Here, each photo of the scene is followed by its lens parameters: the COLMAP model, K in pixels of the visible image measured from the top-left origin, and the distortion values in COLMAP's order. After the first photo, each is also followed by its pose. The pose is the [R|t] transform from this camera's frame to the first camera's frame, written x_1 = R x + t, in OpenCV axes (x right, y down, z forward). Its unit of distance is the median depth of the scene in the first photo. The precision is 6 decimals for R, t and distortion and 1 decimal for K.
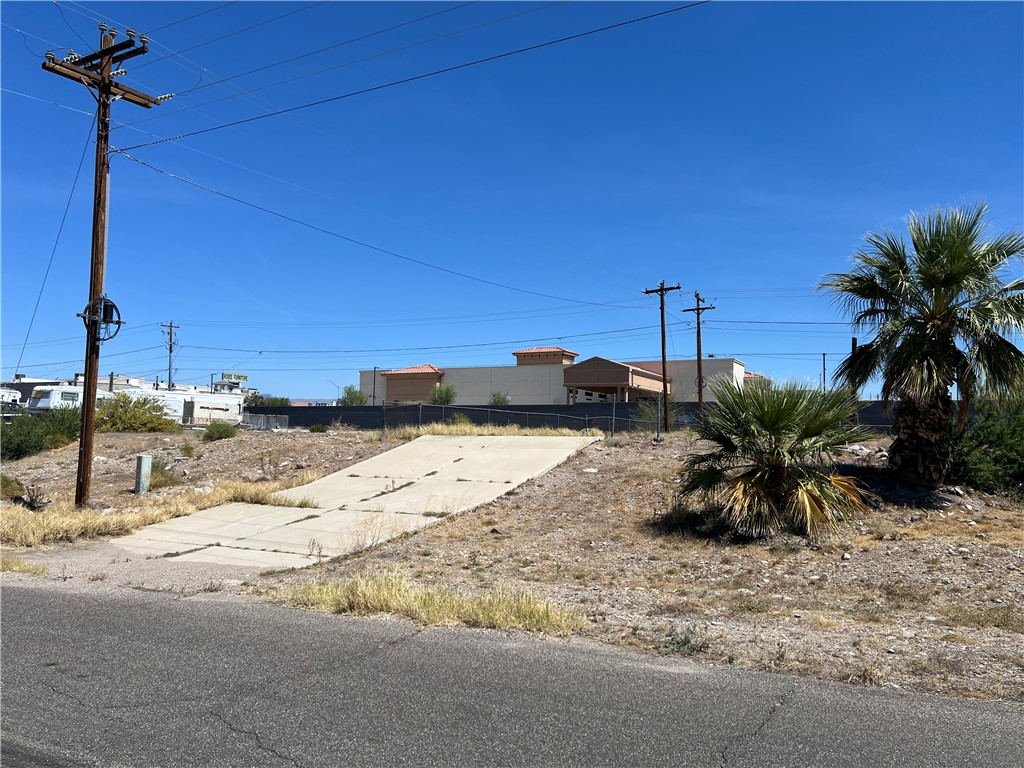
lens RADIAL K [[762.8, 0, 505.9], [0, 762.8, 397.7], [0, 0, 1]] dist [0.072773, -0.081998]
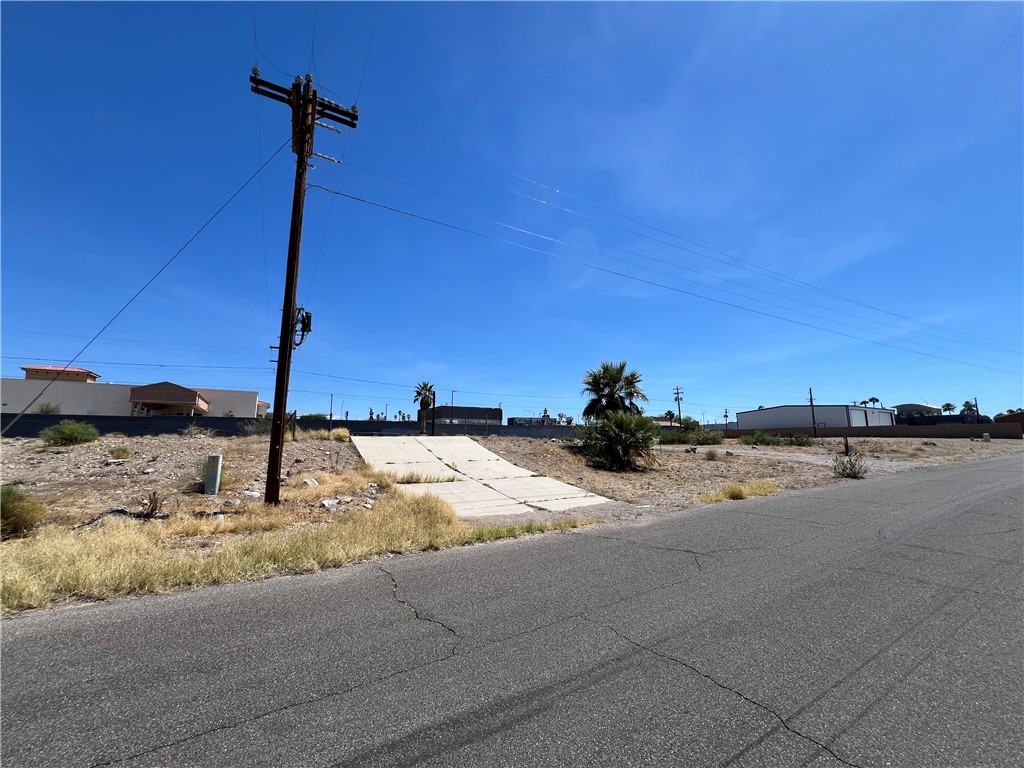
lens RADIAL K [[408.7, 0, 512.0], [0, 408.7, 384.0], [0, 0, 1]] dist [-0.002157, -0.000065]
pose [[0.505700, 0.107265, 0.856015, -0.855075], [-0.032406, 0.993902, -0.105399, 0.030526], [-0.862100, 0.025560, 0.506092, 0.451325]]
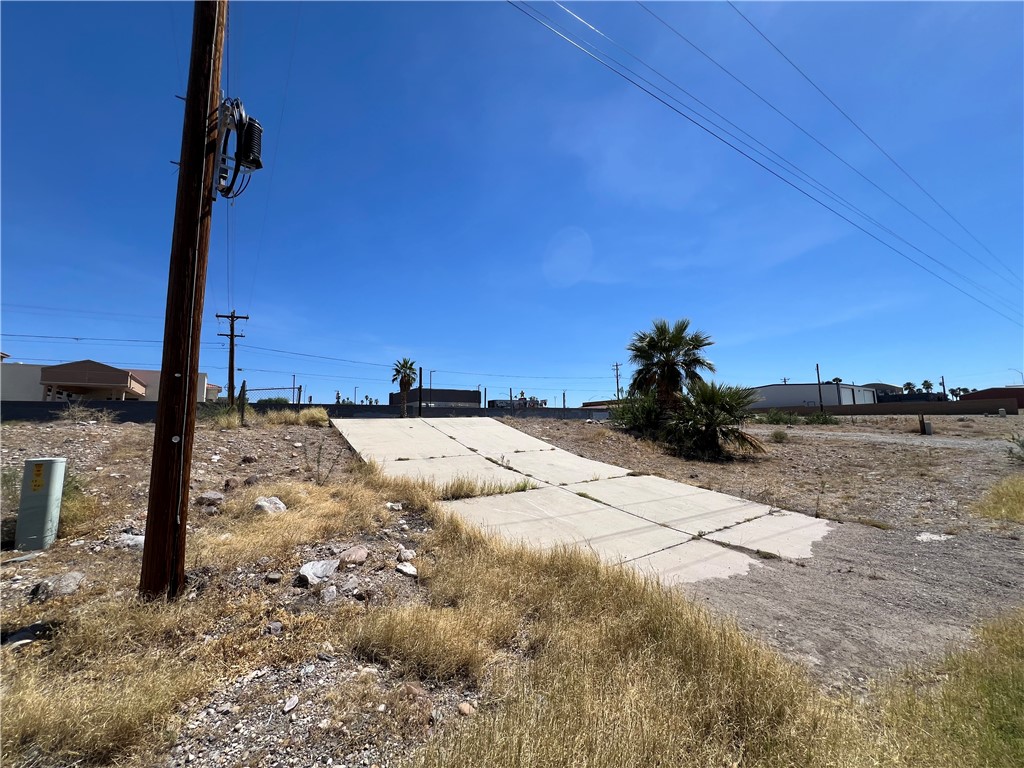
lens RADIAL K [[408.7, 0, 512.0], [0, 408.7, 384.0], [0, 0, 1]] dist [-0.002157, -0.000065]
pose [[0.437688, 0.070486, 0.896360, -0.653872], [-0.019638, 0.997434, -0.068845, 0.049370], [-0.898912, 0.012530, 0.437949, 0.749971]]
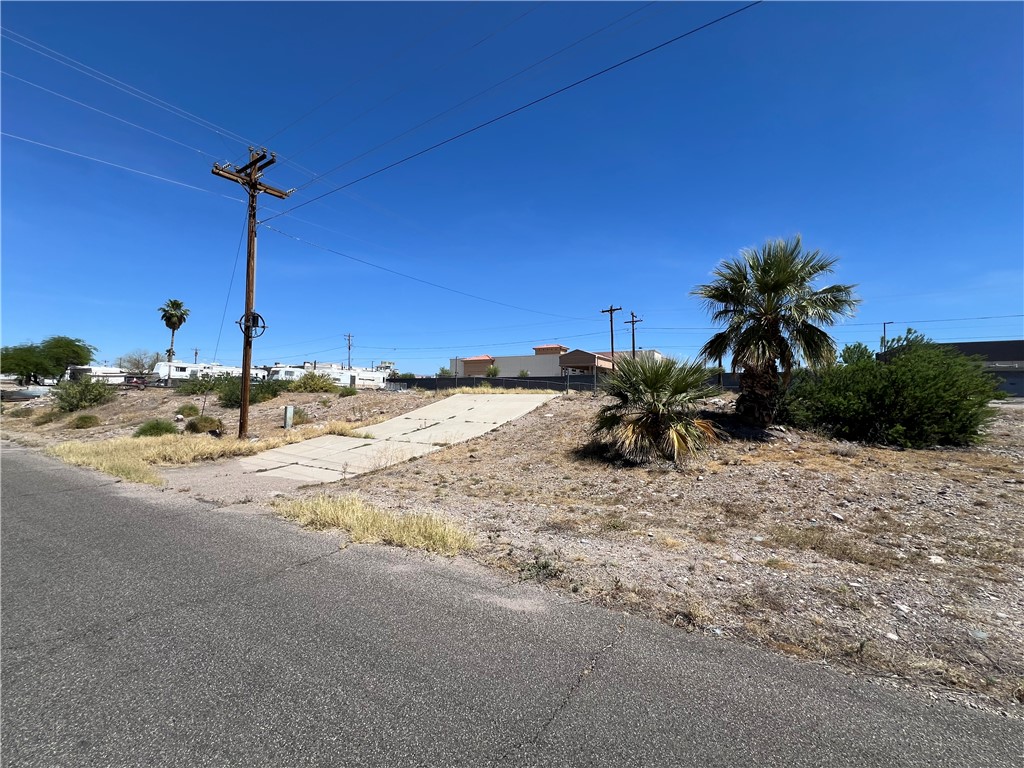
lens RADIAL K [[408.7, 0, 512.0], [0, 408.7, 384.0], [0, 0, 1]] dist [-0.002157, -0.000065]
pose [[0.998387, -0.005761, -0.056490, 0.086552], [0.007220, 0.999645, 0.025659, 0.007558], [0.056322, -0.026025, 0.998073, 0.148202]]
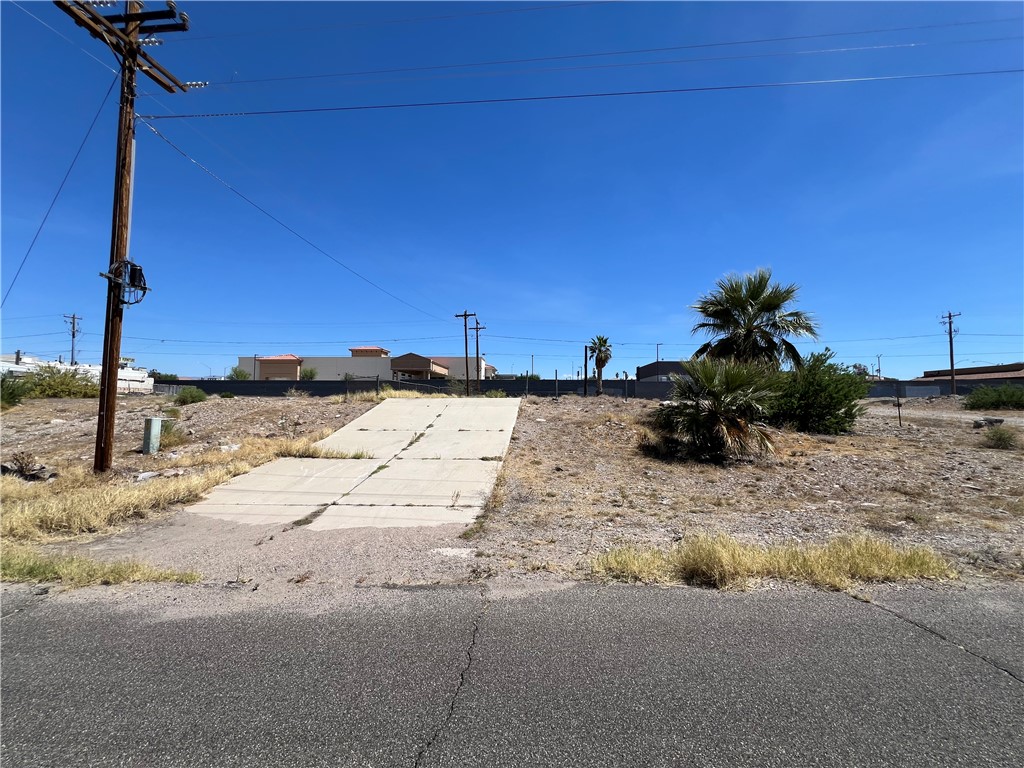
lens RADIAL K [[408.7, 0, 512.0], [0, 408.7, 384.0], [0, 0, 1]] dist [-0.002157, -0.000065]
pose [[0.904958, 0.006854, 0.425446, -0.296332], [-0.012480, 0.999868, 0.010437, 0.017558], [-0.425319, -0.014754, 0.904923, 0.311161]]
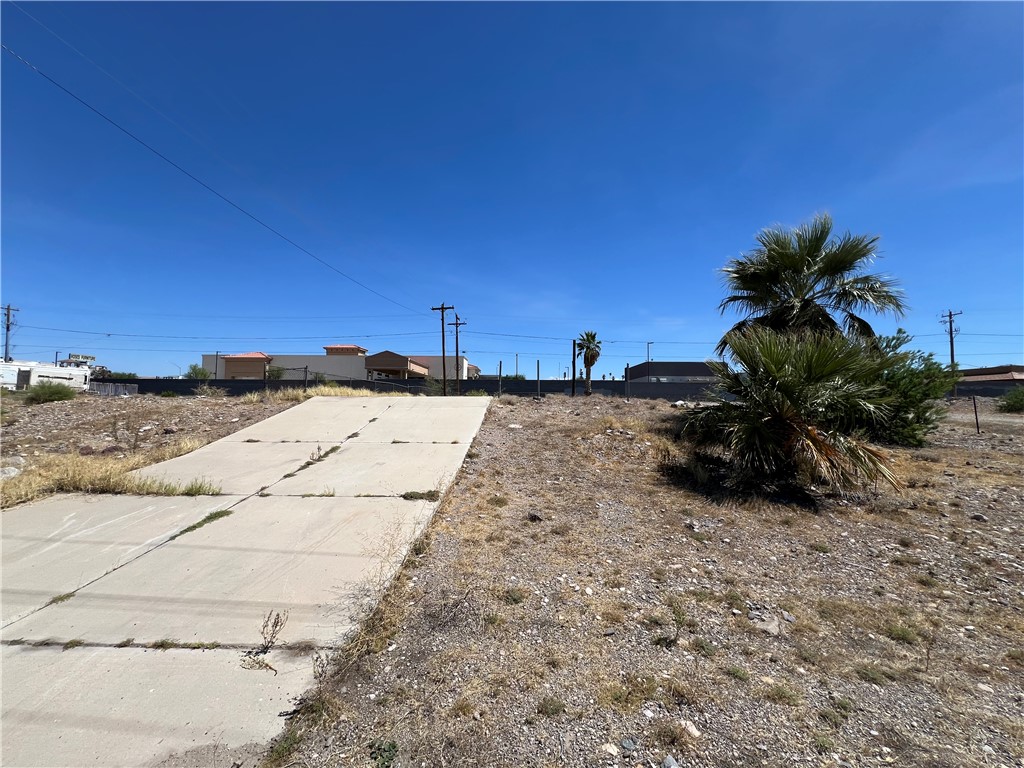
lens RADIAL K [[408.7, 0, 512.0], [0, 408.7, 384.0], [0, 0, 1]] dist [-0.002157, -0.000065]
pose [[0.890603, 0.012341, 0.454614, -0.165417], [-0.016481, 0.999851, 0.005144, 0.033789], [-0.454482, -0.012073, 0.890674, 0.507977]]
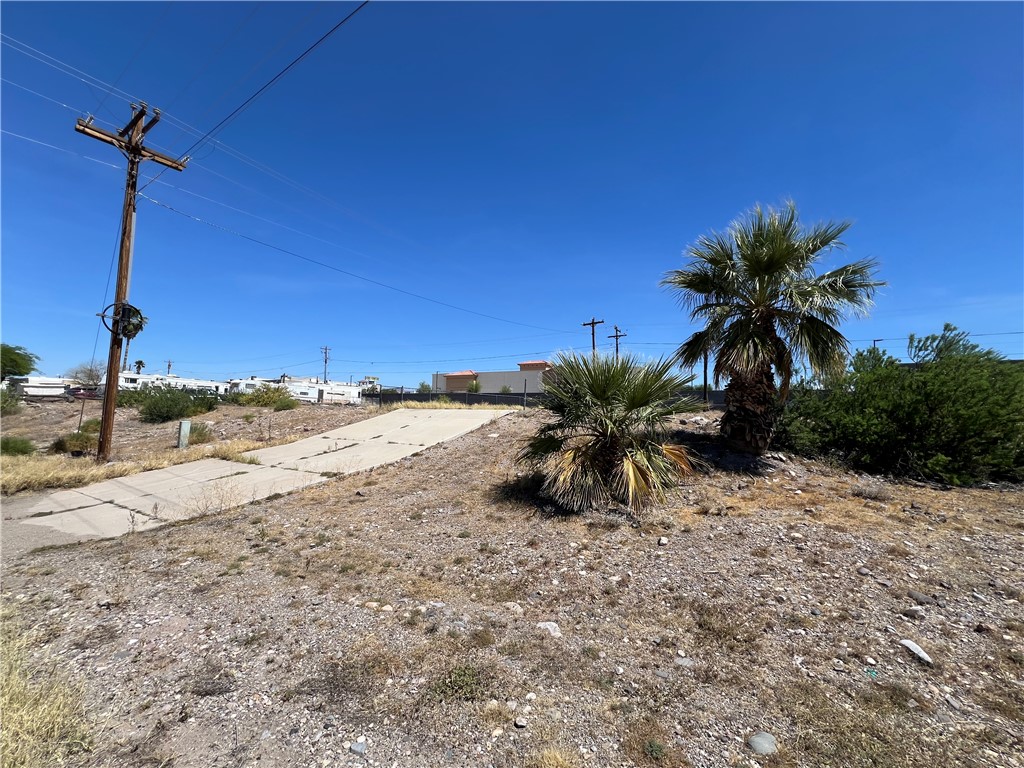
lens RADIAL K [[408.7, 0, 512.0], [0, 408.7, 384.0], [0, 0, 1]] dist [-0.002157, -0.000065]
pose [[0.999438, 0.002191, -0.033439, 0.173456], [-0.002736, 0.999864, -0.016277, 0.020337], [0.033398, 0.016359, 0.999308, 0.320335]]
